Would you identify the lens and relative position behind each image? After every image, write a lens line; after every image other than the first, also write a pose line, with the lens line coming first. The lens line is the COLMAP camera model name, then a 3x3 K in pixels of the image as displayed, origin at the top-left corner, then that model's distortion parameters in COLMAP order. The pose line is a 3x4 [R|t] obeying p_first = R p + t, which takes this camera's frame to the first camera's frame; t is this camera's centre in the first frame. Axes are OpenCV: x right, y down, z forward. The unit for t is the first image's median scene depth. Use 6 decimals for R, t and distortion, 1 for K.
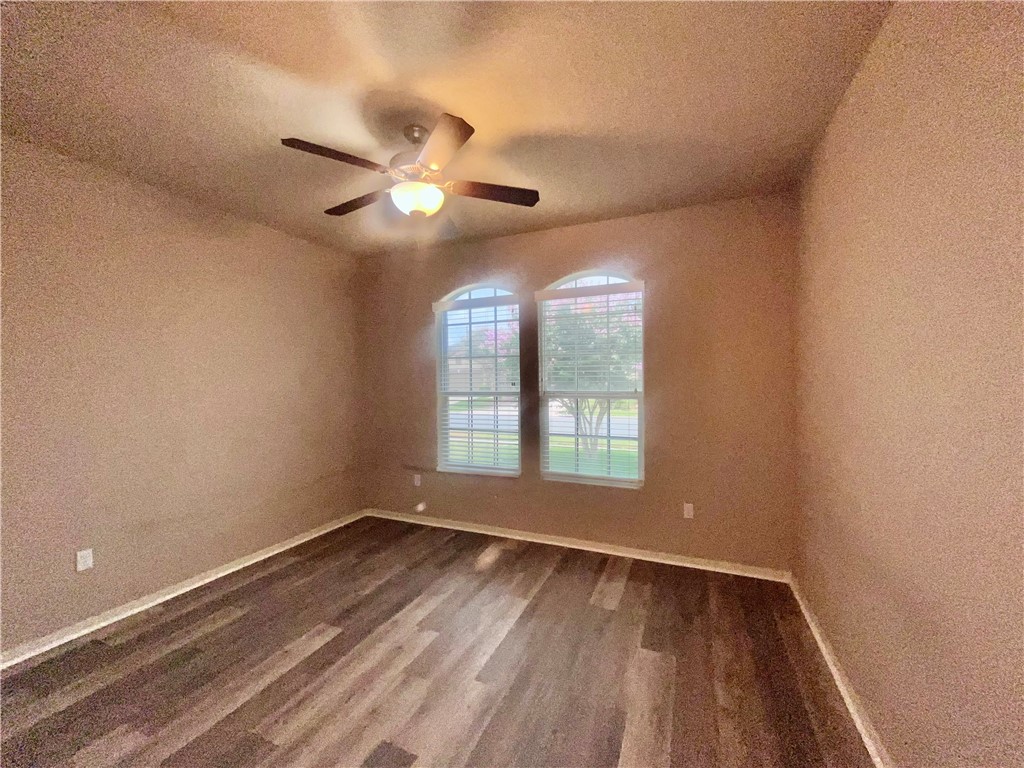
lens RADIAL K [[412.4, 0, 514.9], [0, 412.4, 384.5], [0, 0, 1]] dist [-0.002474, 0.000320]
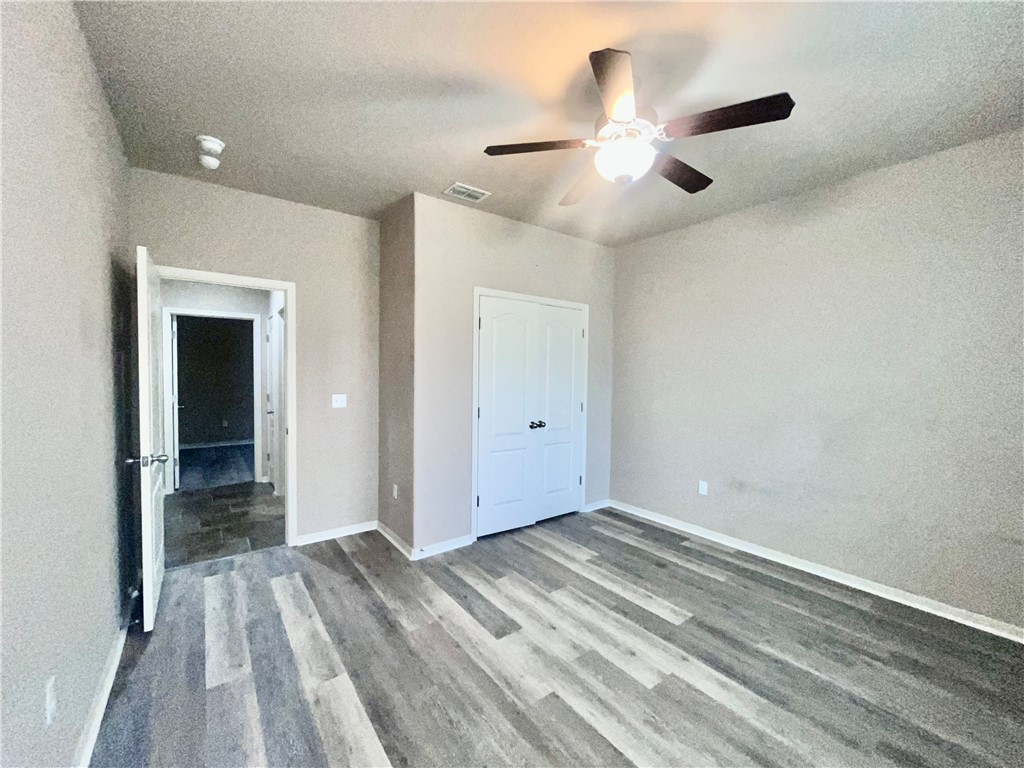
lens RADIAL K [[412.4, 0, 511.3], [0, 412.4, 389.2], [0, 0, 1]] dist [-0.002474, 0.000320]
pose [[-0.497910, 0.036714, -0.866451, 0.604539], [-0.016775, 0.998509, 0.051949, -0.003488], [0.867067, 0.040401, -0.496551, 1.129881]]
